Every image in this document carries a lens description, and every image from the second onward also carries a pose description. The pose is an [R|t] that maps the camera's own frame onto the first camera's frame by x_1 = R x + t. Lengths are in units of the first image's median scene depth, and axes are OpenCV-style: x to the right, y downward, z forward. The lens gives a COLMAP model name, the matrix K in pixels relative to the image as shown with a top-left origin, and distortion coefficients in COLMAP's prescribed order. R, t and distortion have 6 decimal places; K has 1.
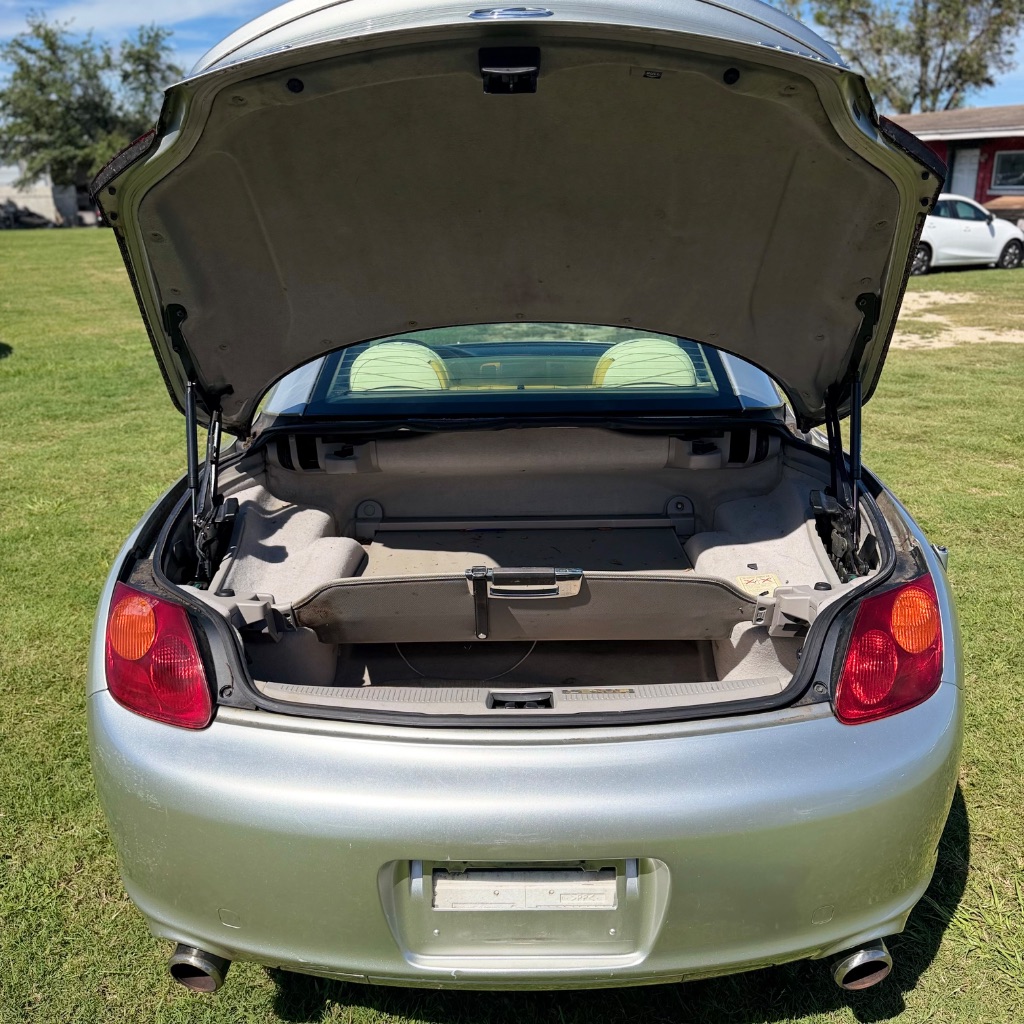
lens RADIAL K [[959.6, 0, 518.1], [0, 959.6, 496.0], [0, 0, 1]] dist [0.064843, -0.073245]
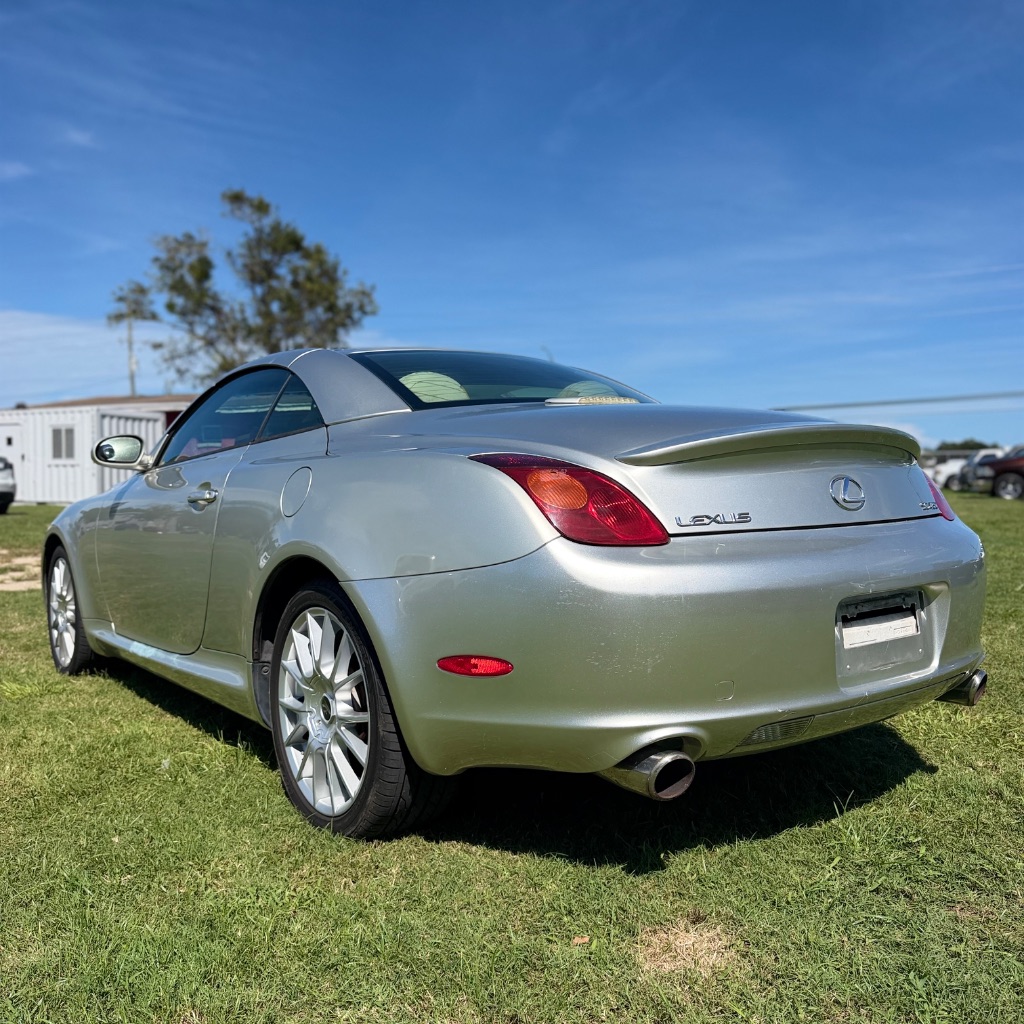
lens RADIAL K [[959.6, 0, 518.1], [0, 959.6, 496.0], [0, 0, 1]] dist [0.064843, -0.073245]
pose [[0.803532, -0.014195, 0.595092, -1.140558], [0.174994, 0.961173, -0.213362, 0.392009], [-0.568958, 0.275581, 0.774817, 0.138506]]
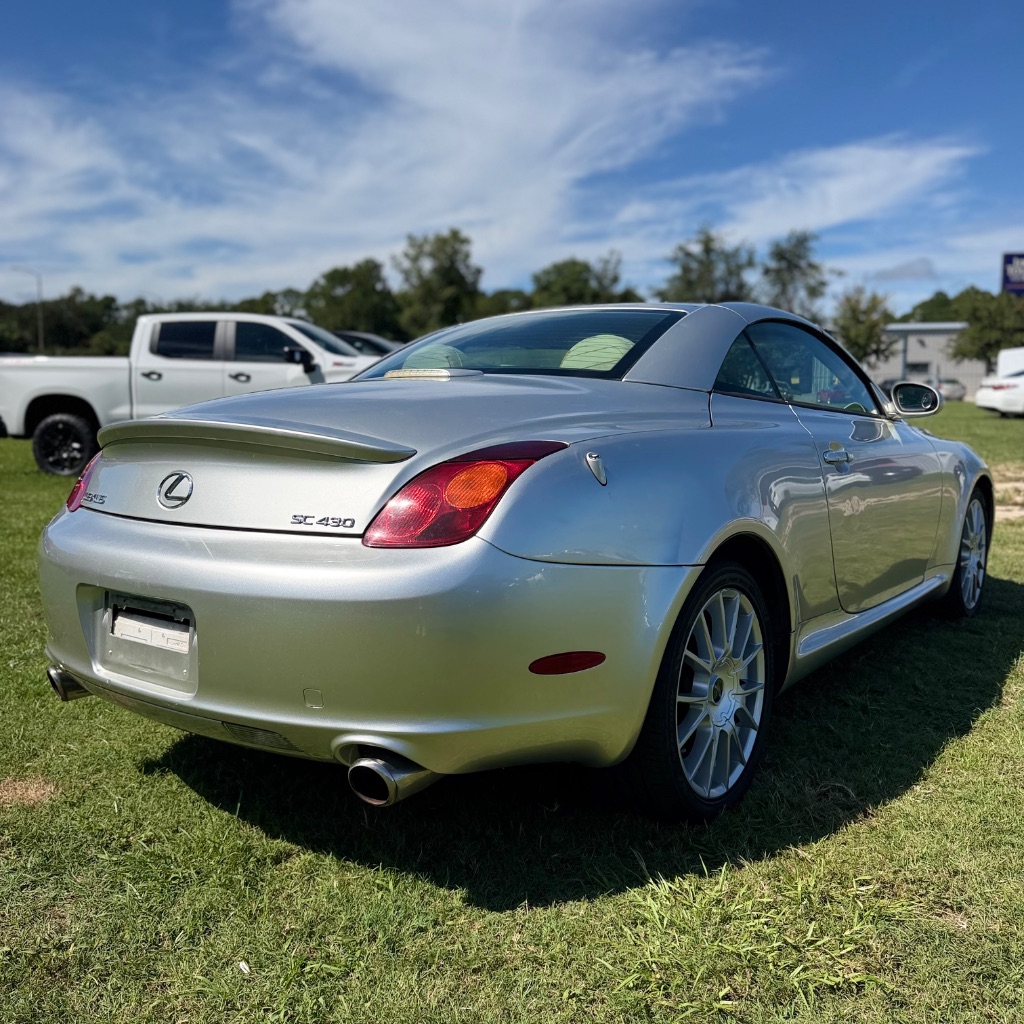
lens RADIAL K [[959.6, 0, 518.1], [0, 959.6, 496.0], [0, 0, 1]] dist [0.064843, -0.073245]
pose [[0.817953, 0.077455, -0.570047, 1.108980], [-0.177066, 0.976688, -0.121363, 0.267728], [0.547357, 0.200205, 0.812599, 0.112199]]
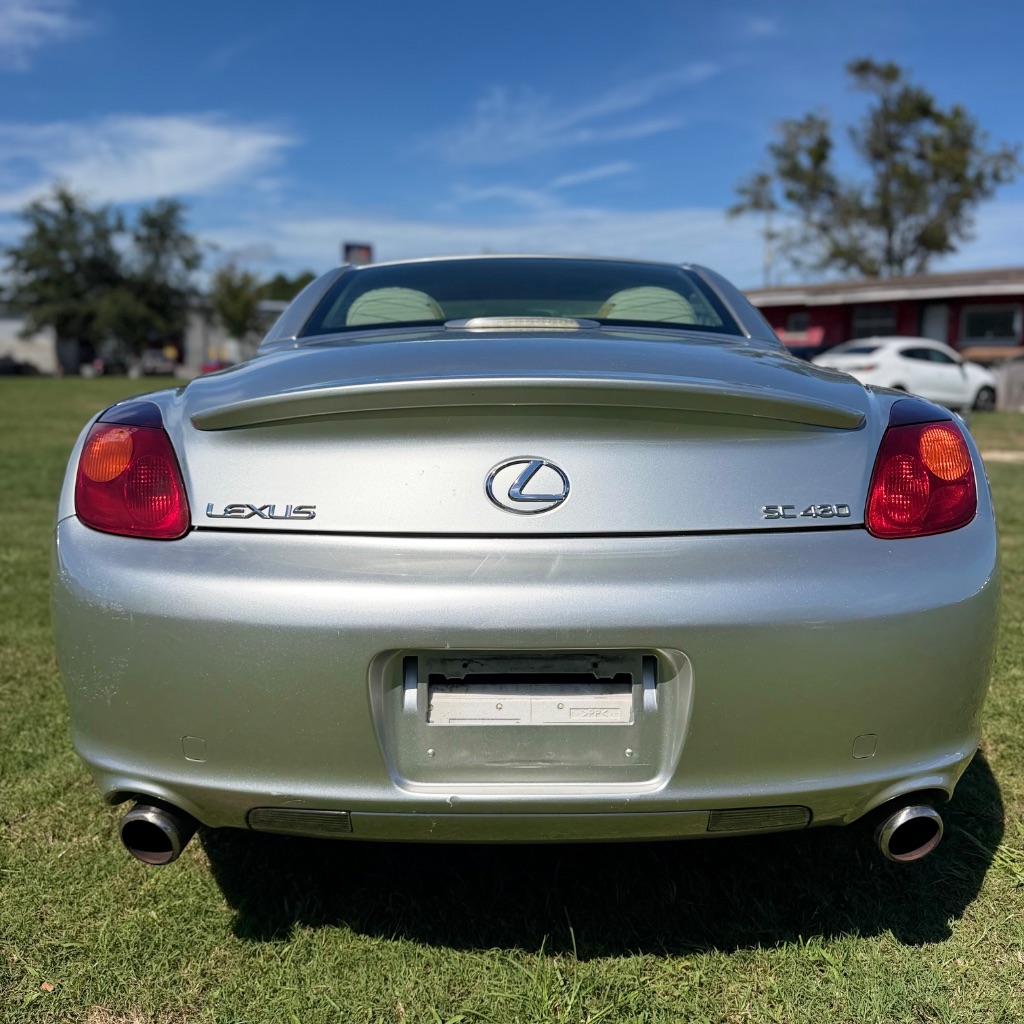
lens RADIAL K [[959.6, 0, 518.1], [0, 959.6, 496.0], [0, 0, 1]] dist [0.064843, -0.073245]
pose [[0.999811, 0.013473, 0.014001, -0.018008], [-0.011121, 0.987647, -0.156302, 0.325595], [-0.015934, 0.156117, 0.987610, 0.083000]]
